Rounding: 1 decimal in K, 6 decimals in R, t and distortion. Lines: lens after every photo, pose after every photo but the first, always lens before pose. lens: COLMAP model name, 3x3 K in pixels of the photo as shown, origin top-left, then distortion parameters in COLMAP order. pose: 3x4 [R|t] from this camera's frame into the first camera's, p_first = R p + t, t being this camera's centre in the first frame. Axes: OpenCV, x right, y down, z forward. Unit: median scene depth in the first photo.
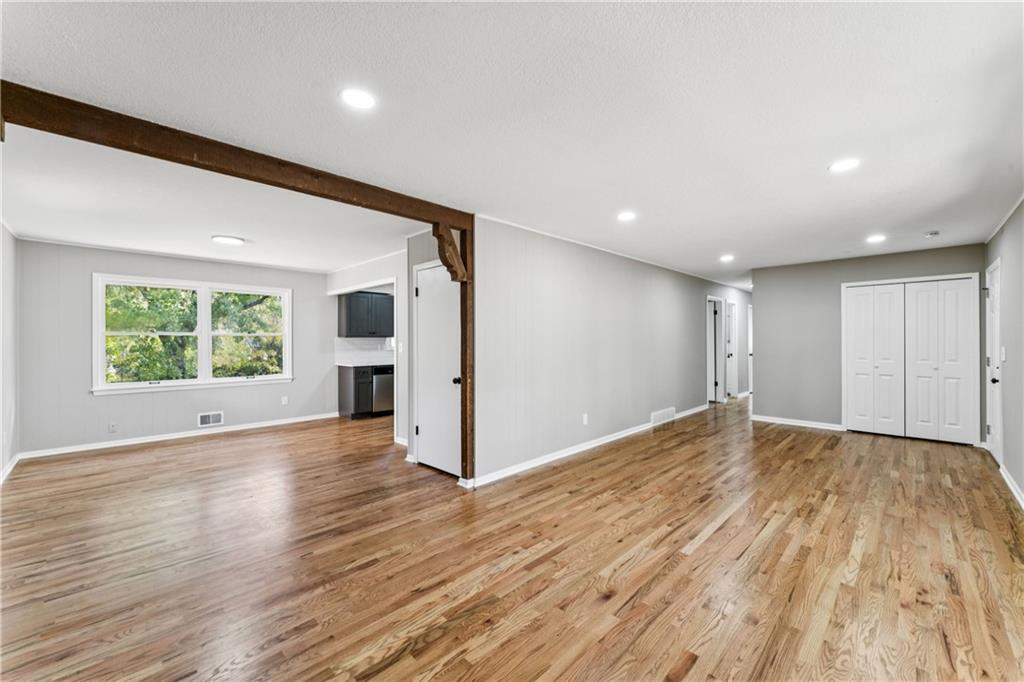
lens RADIAL K [[409.5, 0, 509.5], [0, 409.5, 340.3], [0, 0, 1]] dist [0.000738, 0.000976]
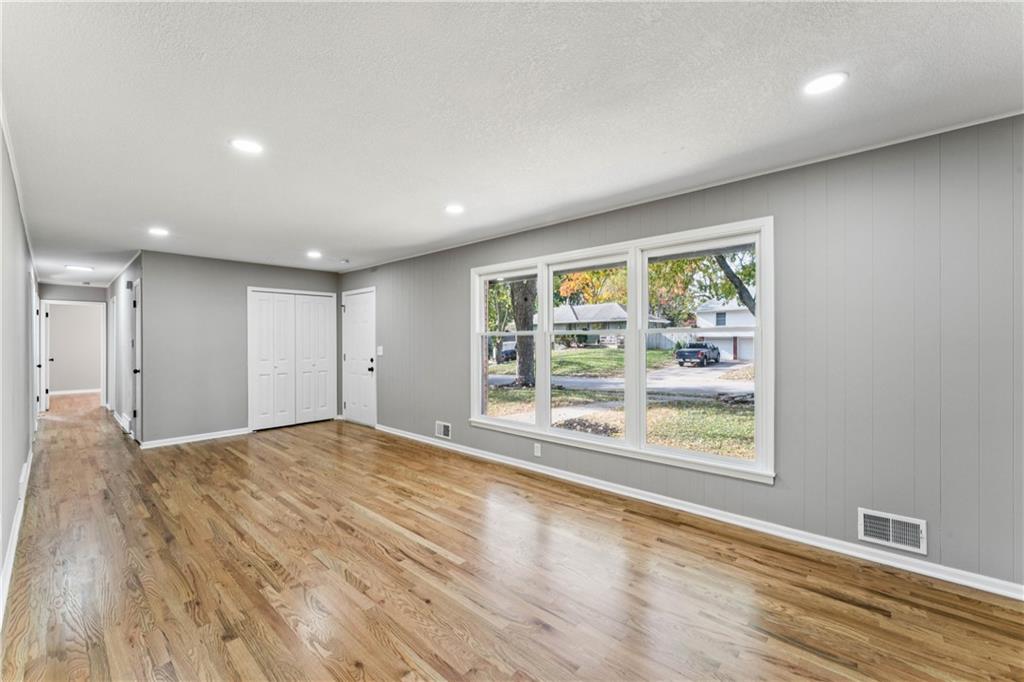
lens RADIAL K [[409.5, 0, 514.9], [0, 409.5, 339.2], [0, 0, 1]] dist [0.000738, 0.000976]
pose [[-0.049449, 0.003009, 0.998772, -0.426962], [0.009770, 0.999949, -0.002529, -0.003579], [-0.998729, 0.009633, -0.049476, 0.715452]]
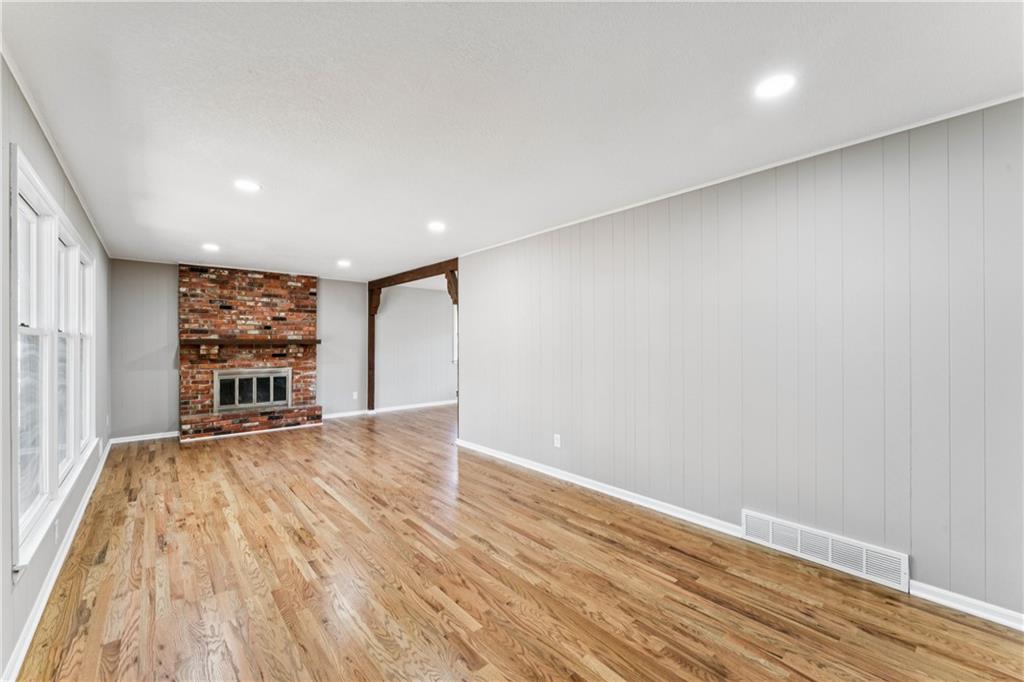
lens RADIAL K [[409.5, 0, 520.8], [0, 409.5, 340.7], [0, 0, 1]] dist [0.000738, 0.000976]
pose [[-0.060284, -0.002453, -0.998178, 1.549025], [-0.000259, 0.999997, -0.002442, -0.012407], [0.998181, 0.000111, -0.060284, 1.484904]]
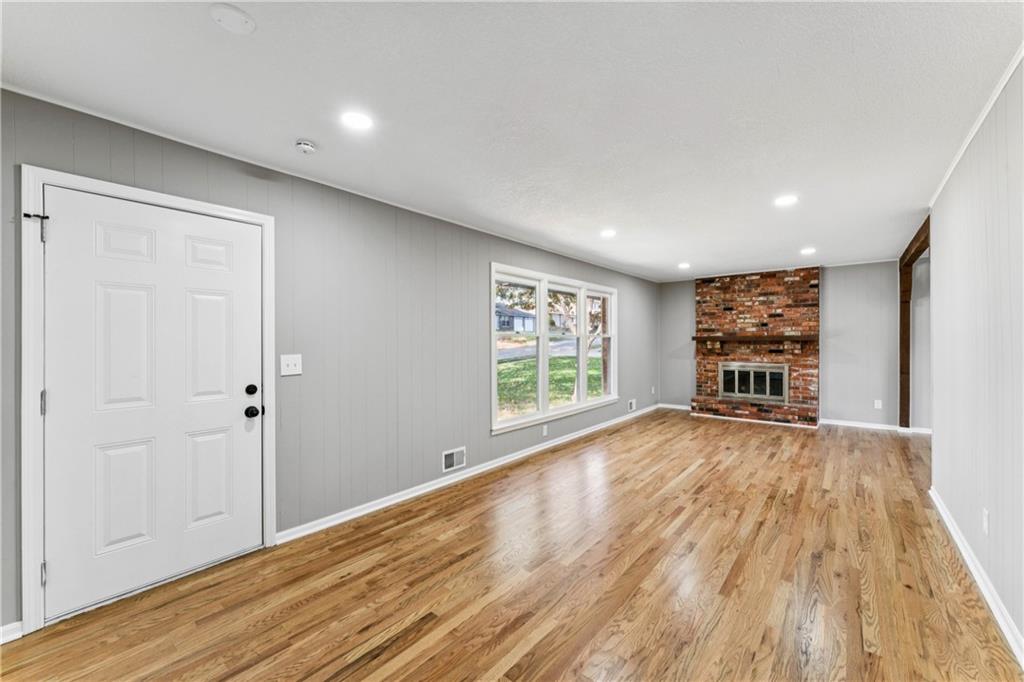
lens RADIAL K [[409.5, 0, 503.4], [0, 409.5, 339.5], [0, 0, 1]] dist [0.000738, 0.000976]
pose [[-0.997122, 0.004866, -0.075657, 1.121458], [0.004948, 0.999987, -0.000897, -0.009544], [0.075652, -0.001269, -0.997133, 2.134129]]
